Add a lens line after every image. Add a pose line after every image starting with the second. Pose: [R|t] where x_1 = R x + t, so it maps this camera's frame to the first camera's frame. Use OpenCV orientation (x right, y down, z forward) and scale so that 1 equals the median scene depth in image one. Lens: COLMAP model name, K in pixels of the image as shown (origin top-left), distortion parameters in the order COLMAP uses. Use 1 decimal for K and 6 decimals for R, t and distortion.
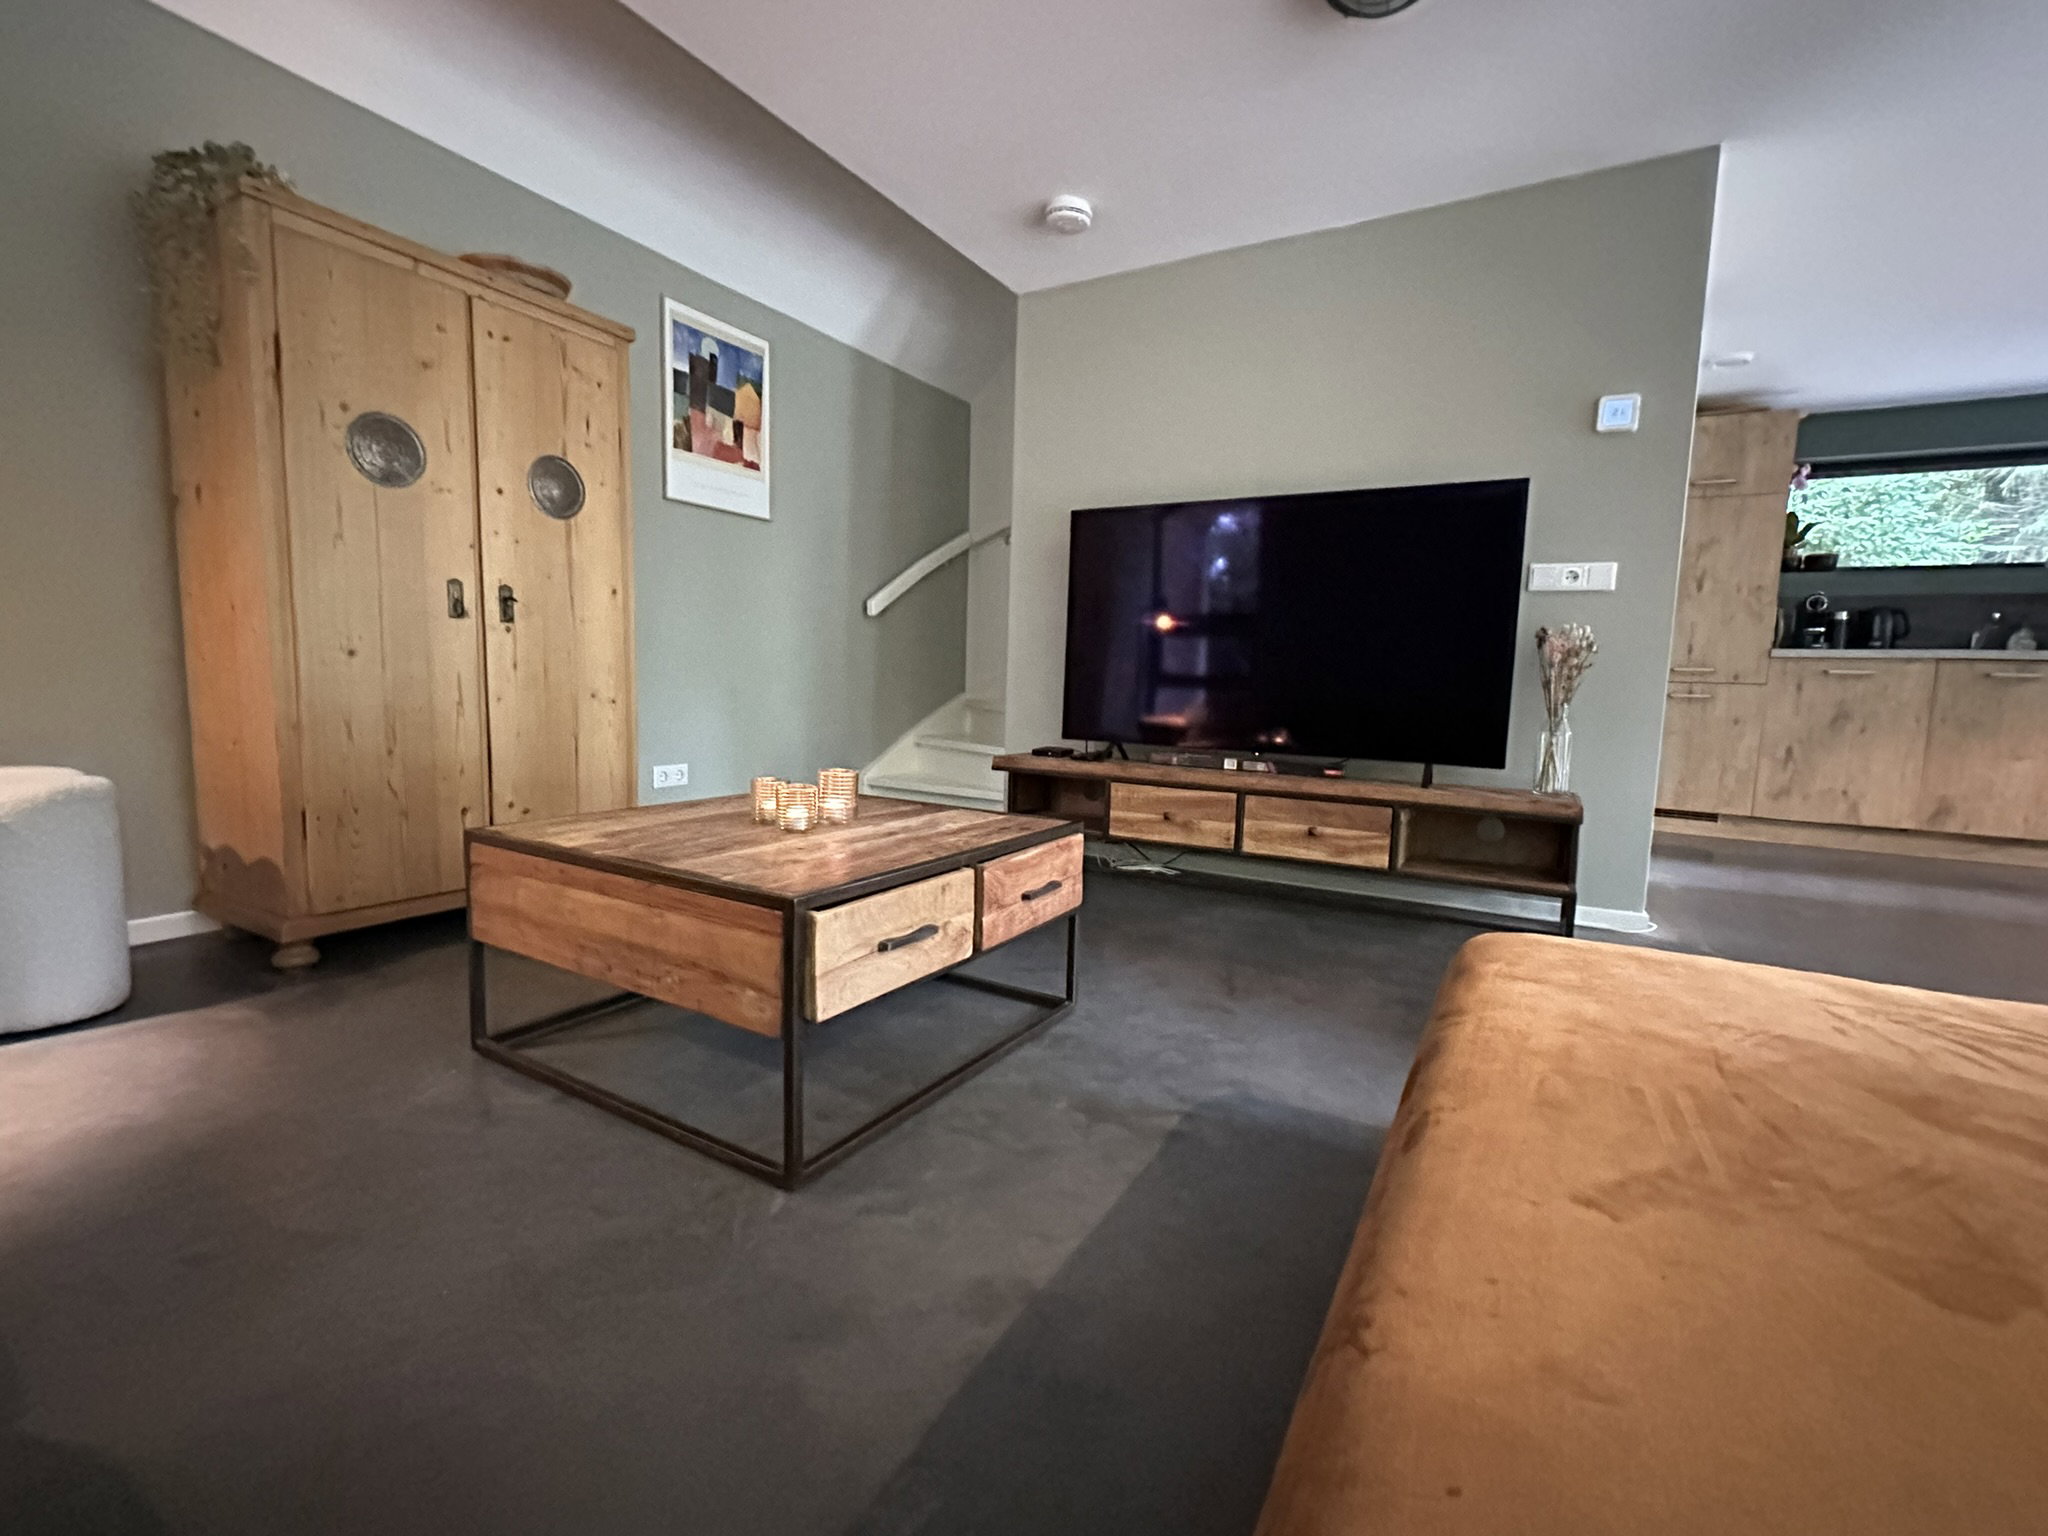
lens RADIAL K [[887.5, 0, 1028.7], [0, 887.5, 771.2], [0, 0, 1]] dist [-0.005678, -0.000476]
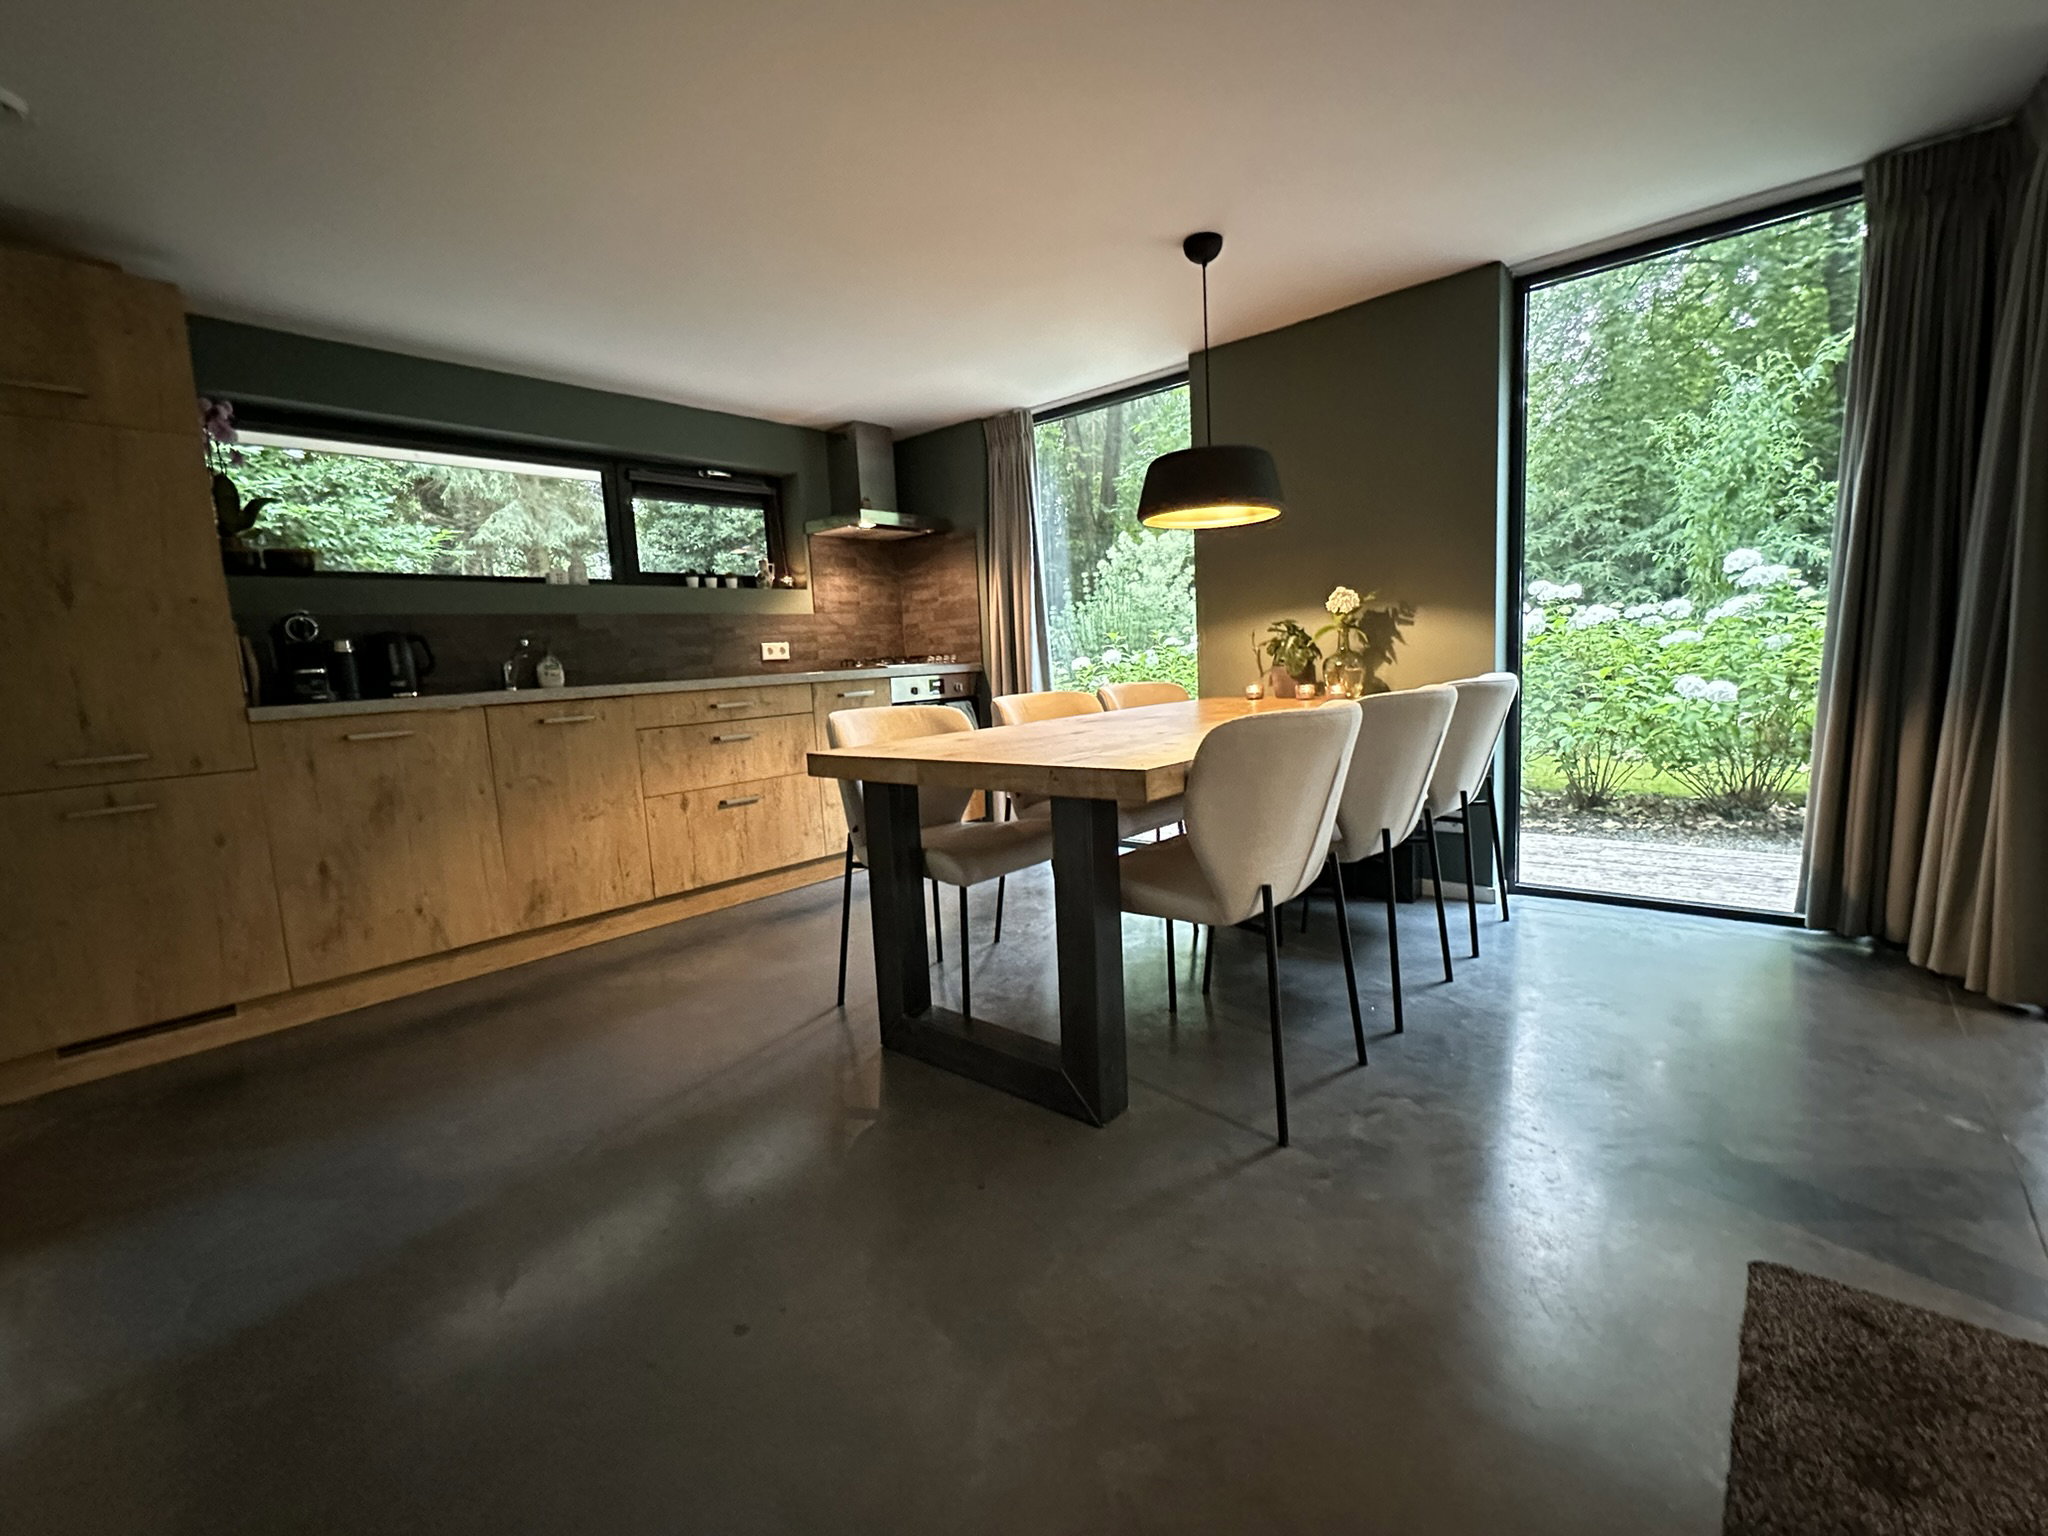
lens RADIAL K [[887.5, 0, 1022.4], [0, 887.5, 770.8], [0, 0, 1]] dist [-0.005678, -0.000476]
pose [[0.168221, -0.166060, 0.971661, 0.358041], [0.163954, 0.976692, 0.138535, -0.094867], [-0.972019, 0.136003, 0.191526, 0.402758]]
